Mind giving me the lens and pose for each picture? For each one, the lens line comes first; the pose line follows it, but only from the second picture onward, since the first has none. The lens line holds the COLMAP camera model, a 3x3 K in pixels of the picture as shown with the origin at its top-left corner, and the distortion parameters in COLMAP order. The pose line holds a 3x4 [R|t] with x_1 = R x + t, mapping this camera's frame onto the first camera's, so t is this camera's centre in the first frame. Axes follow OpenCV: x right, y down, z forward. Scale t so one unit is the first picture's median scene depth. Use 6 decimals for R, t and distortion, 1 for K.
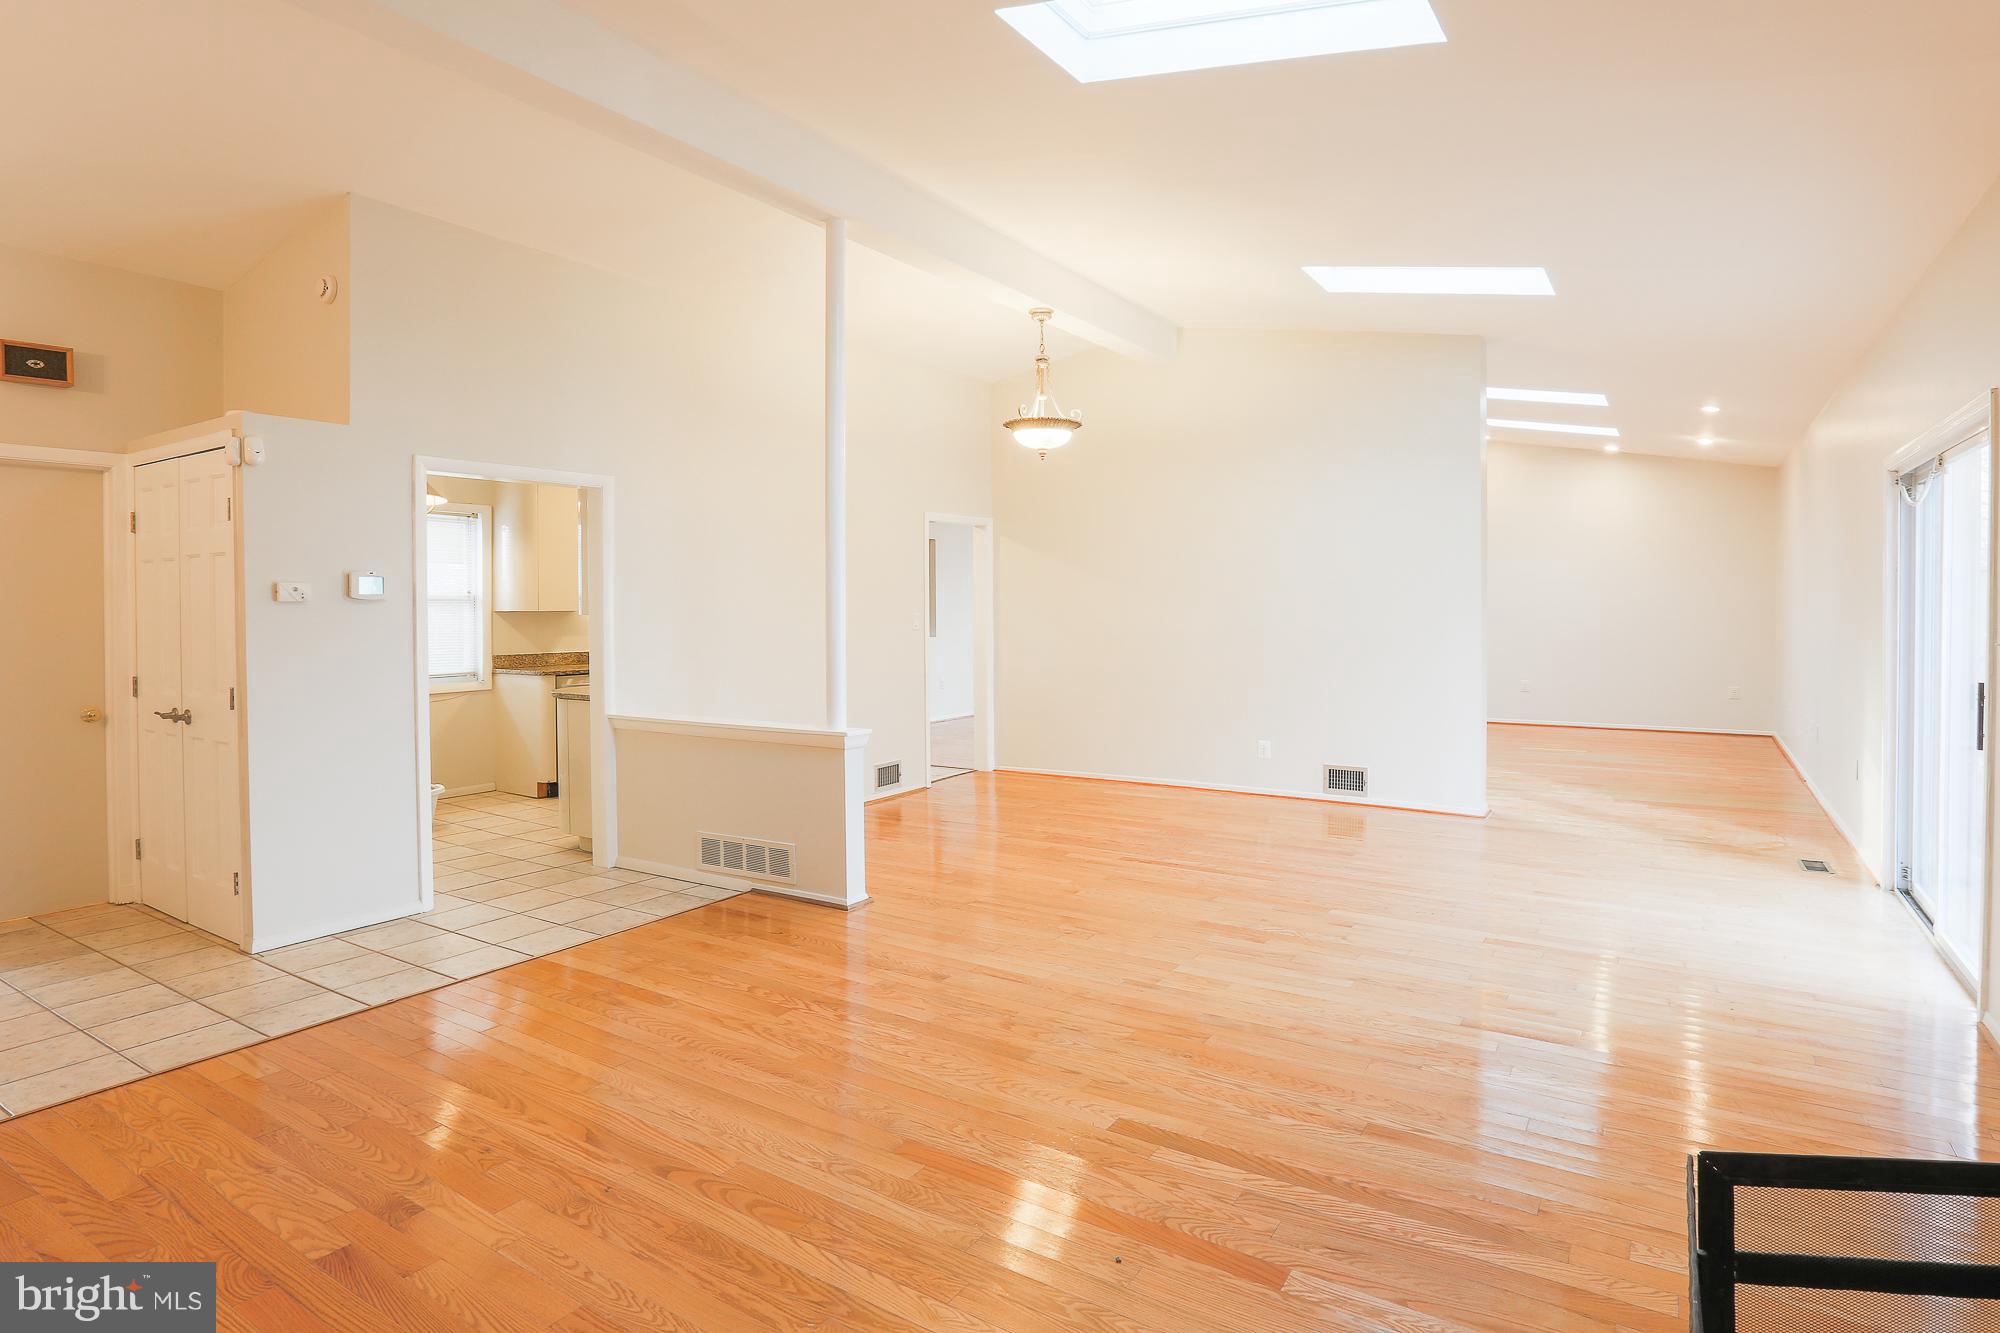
lens RADIAL K [[1011.4, 0, 1054.3], [0, 1011.4, 617.9], [0, 0, 1]] dist [-0.040947, 0.000199]
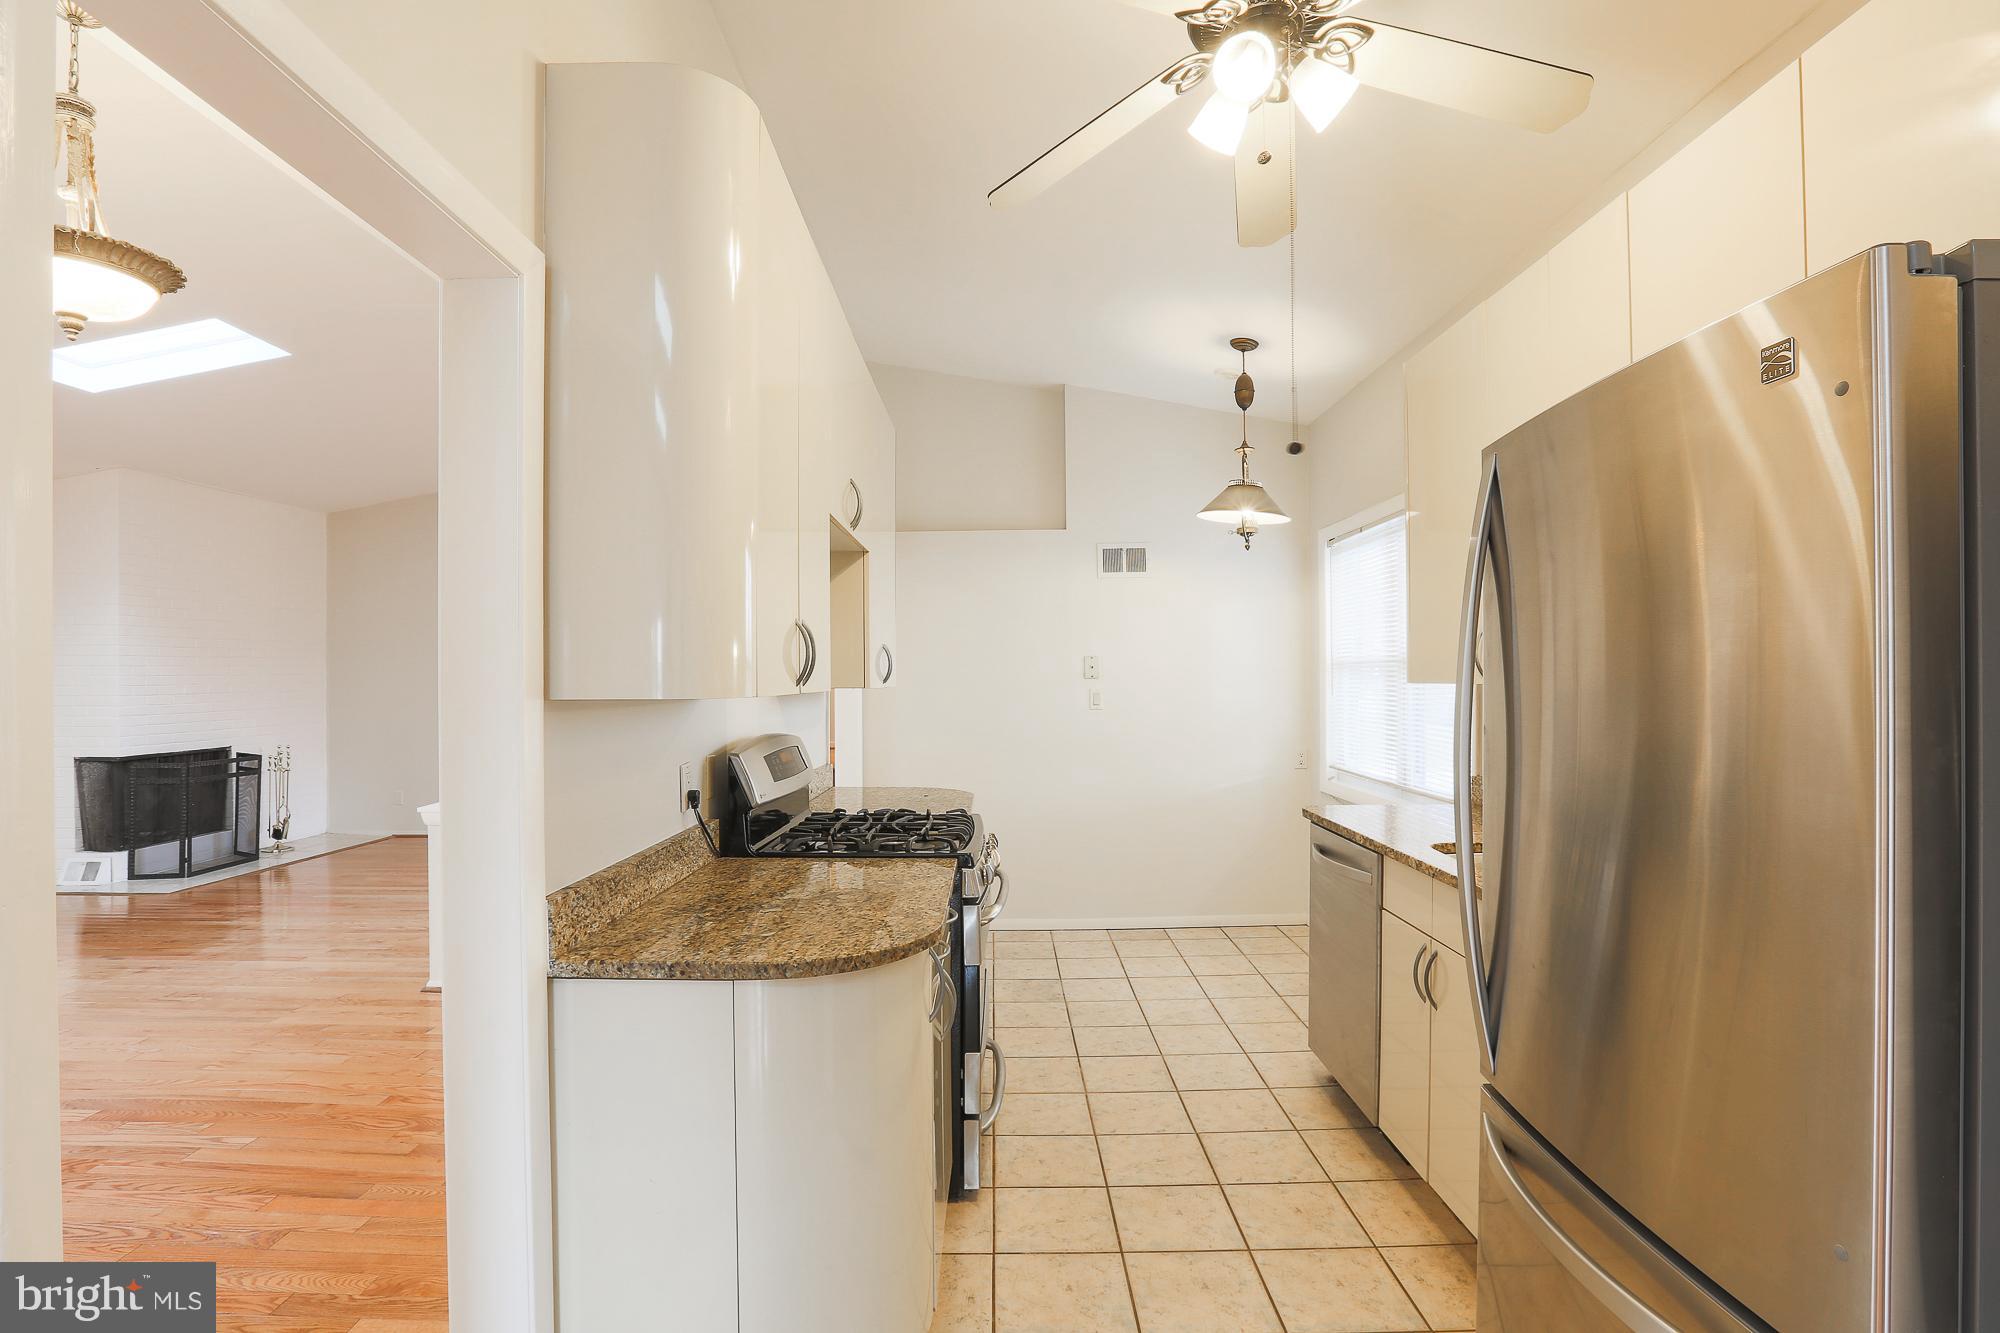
lens RADIAL K [[970.3, 0, 993.6], [0, 970.3, 676.7], [0, 0, 1]] dist [-0.048756, 0.015302]
pose [[-0.867287, 0.010590, -0.497696, -0.279937], [0.006955, 0.999934, 0.009156, -0.025333], [0.497760, 0.004479, -0.867303, 2.832461]]
